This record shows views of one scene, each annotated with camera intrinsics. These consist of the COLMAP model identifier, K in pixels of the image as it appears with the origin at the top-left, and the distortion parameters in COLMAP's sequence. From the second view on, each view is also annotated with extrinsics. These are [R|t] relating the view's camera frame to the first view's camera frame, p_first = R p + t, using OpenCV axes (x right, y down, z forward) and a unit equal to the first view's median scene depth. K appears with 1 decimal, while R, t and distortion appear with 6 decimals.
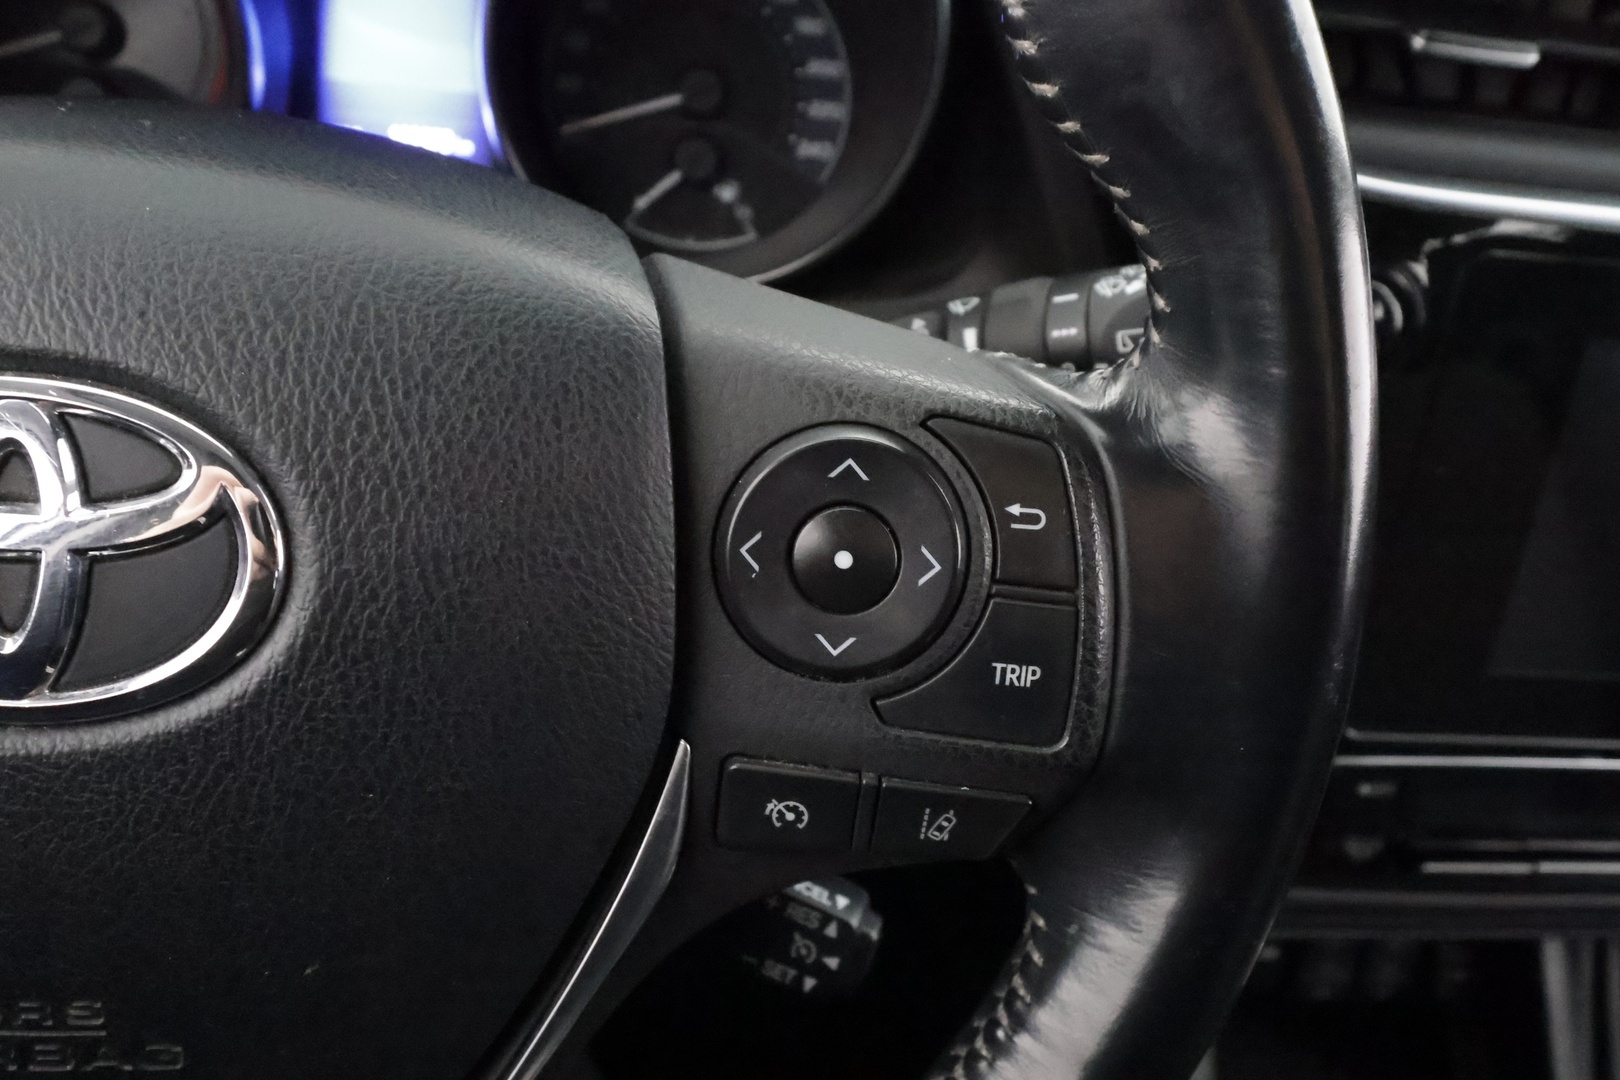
lens RADIAL K [[1272.0, 0, 809.9], [0, 1272.0, 545.1], [0, 0, 1]] dist [0.009395, -0.024357]
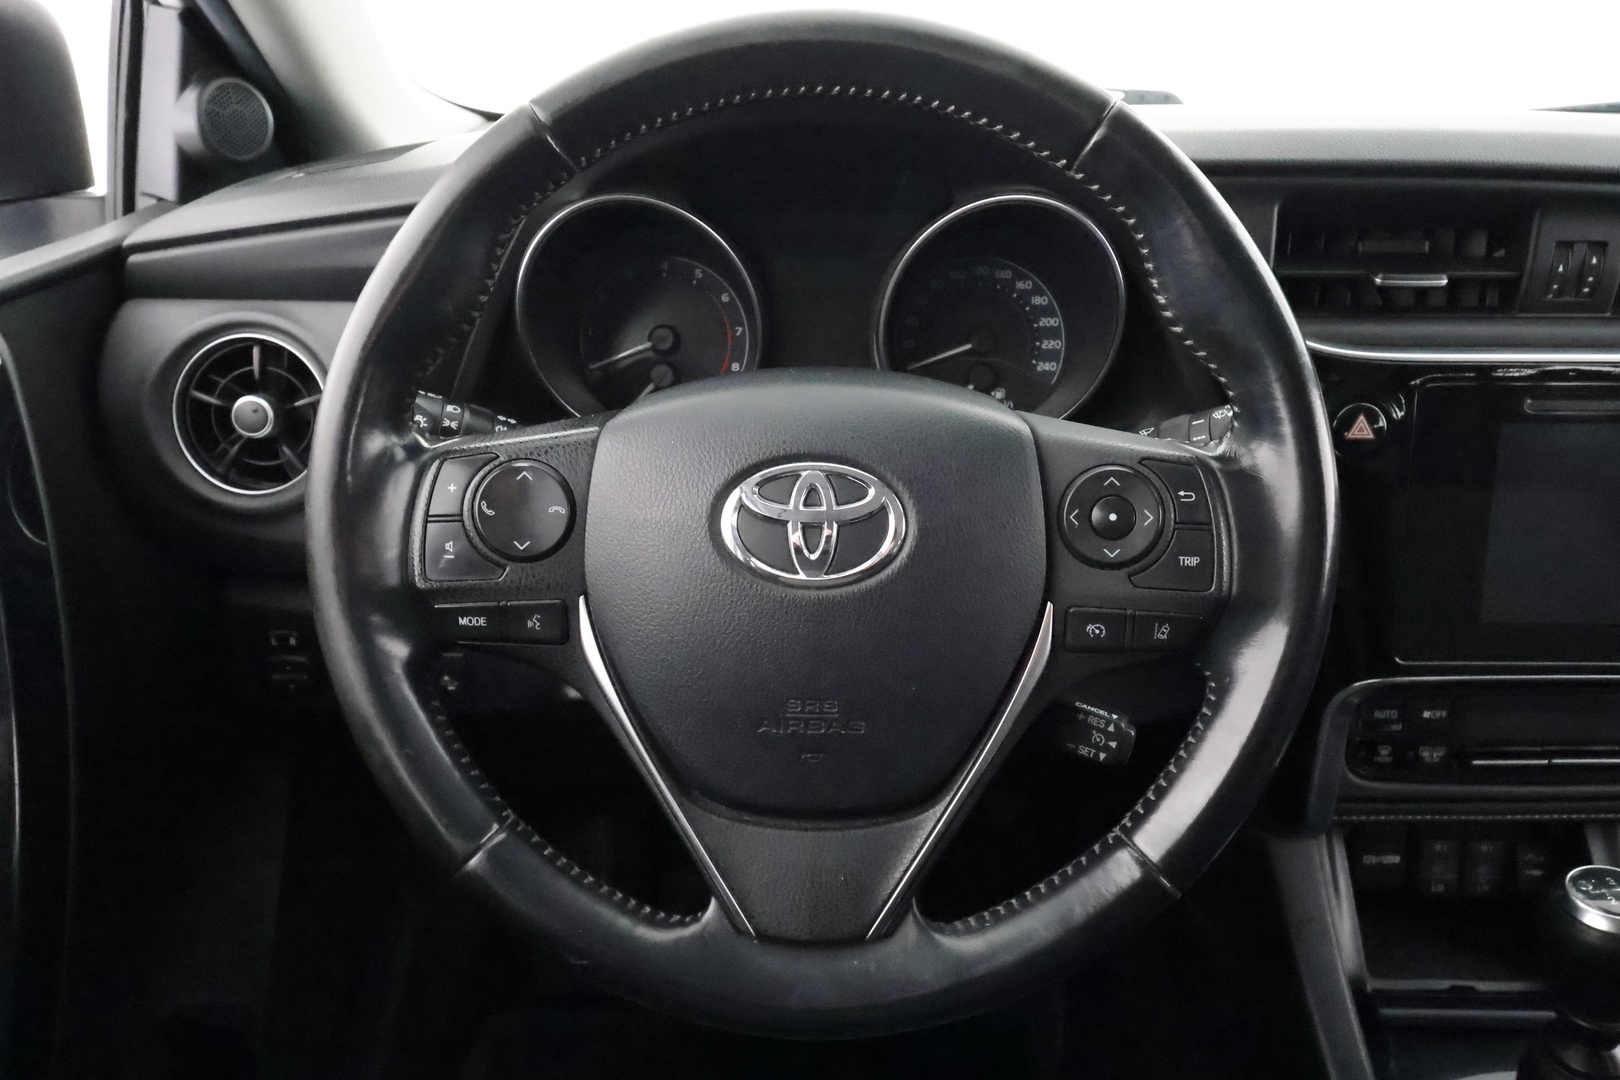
lens RADIAL K [[1171.3, 0, 808.5], [0, 1171.3, 536.2], [0, 0, 1]] dist [-0.003620, 0.013014]
pose [[0.986795, -0.072074, -0.145053, -0.212796], [0.046212, 0.983599, -0.174350, 0.386058], [0.155241, 0.165345, 0.973941, -1.212974]]
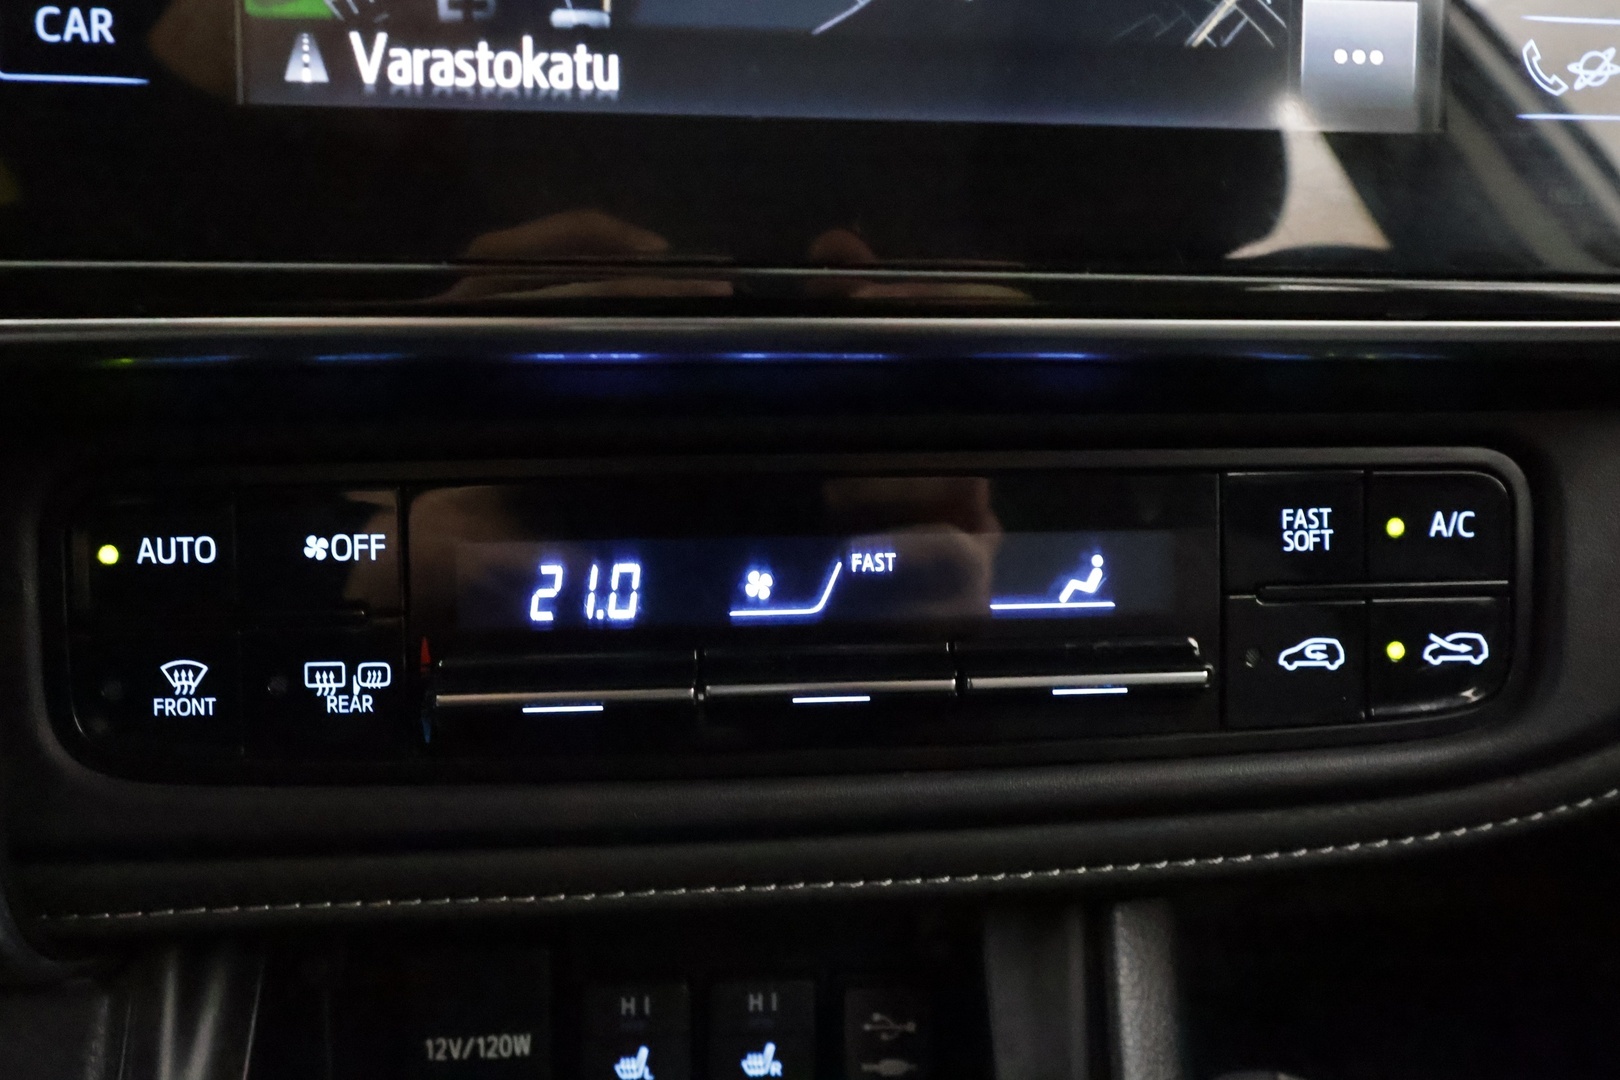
lens RADIAL K [[1272.0, 0, 806.9], [0, 1272.0, 540.0], [0, 0, 1]] dist [0.009395, -0.024357]
pose [[0.993809, -0.096320, -0.055380, 1.305713], [0.077294, 0.957423, -0.278150, 0.679604], [0.079813, 0.272147, 0.958940, 1.105716]]
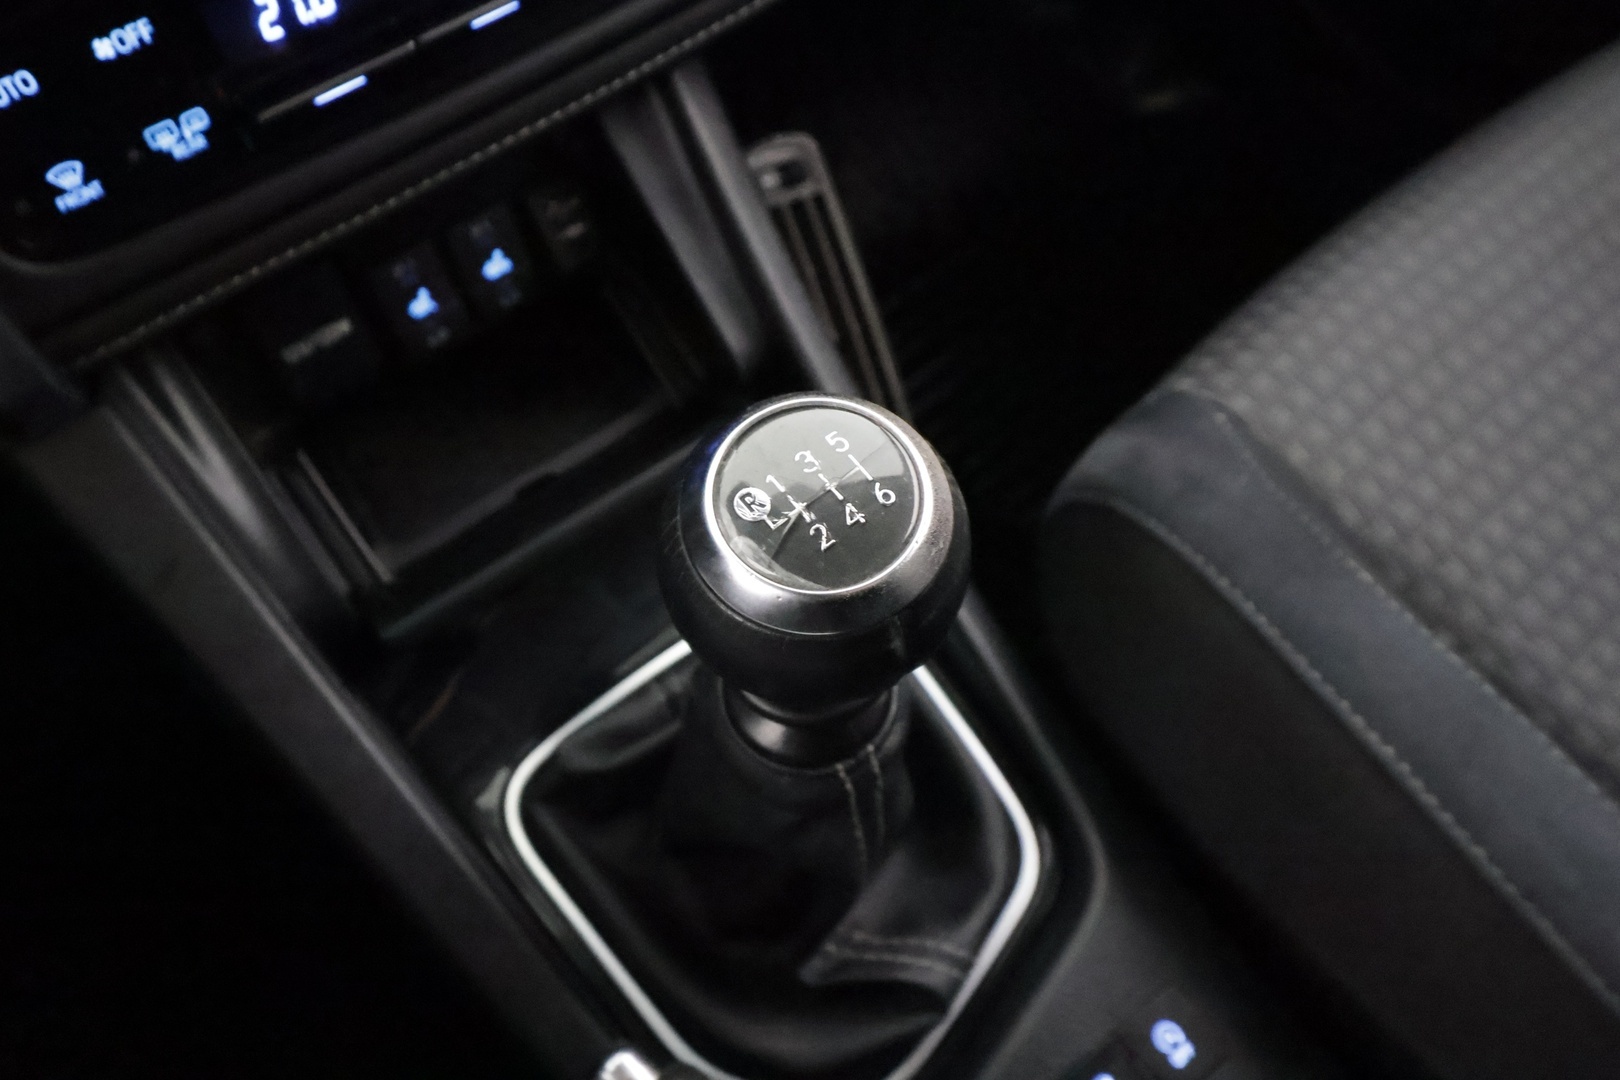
lens RADIAL K [[1272.0, 0, 811.4], [0, 1272.0, 538.1], [0, 0, 1]] dist [0.009395, -0.024357]
pose [[0.830039, -0.535293, 0.156514, 1.006513], [0.439546, 0.800626, 0.407183, 0.575974], [-0.343272, -0.269182, 0.899836, 0.445066]]
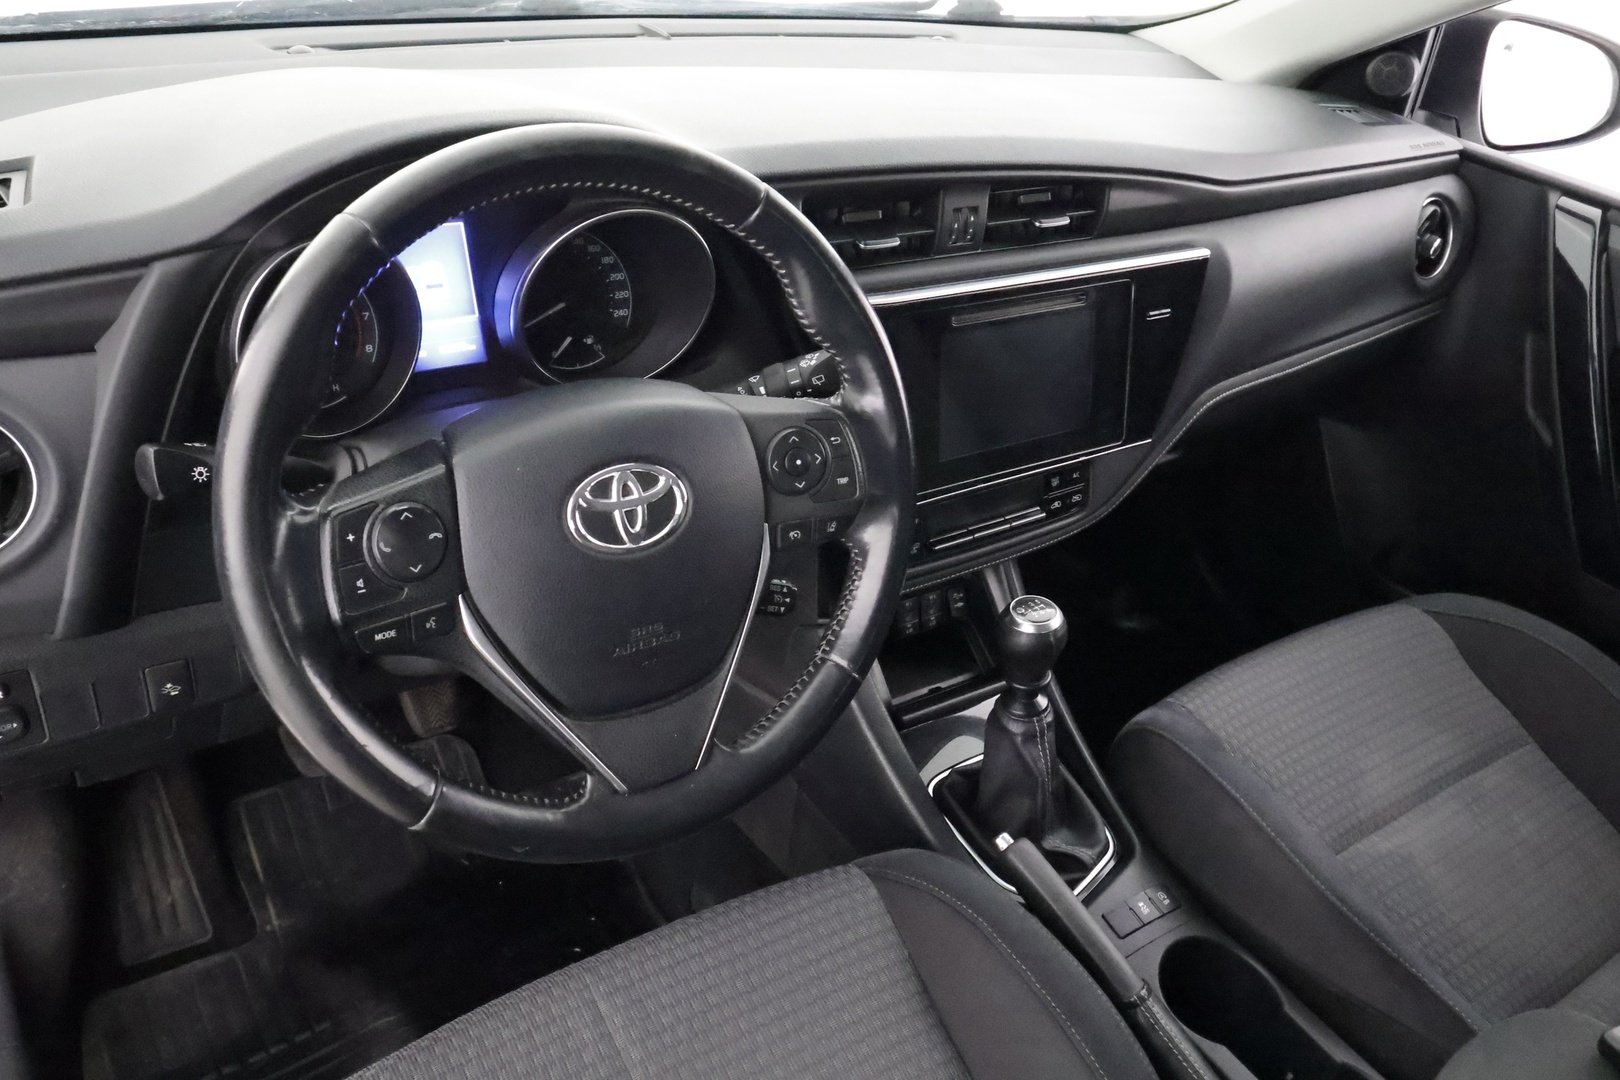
lens RADIAL K [[1272.0, 0, 808.5], [0, 1272.0, 544.9], [0, 0, 1]] dist [0.009395, -0.024357]
pose [[0.880247, -0.276409, 0.385699, -1.373237], [0.262452, 0.960779, 0.089567, -0.077365], [-0.395329, 0.022386, 0.918267, -2.326949]]
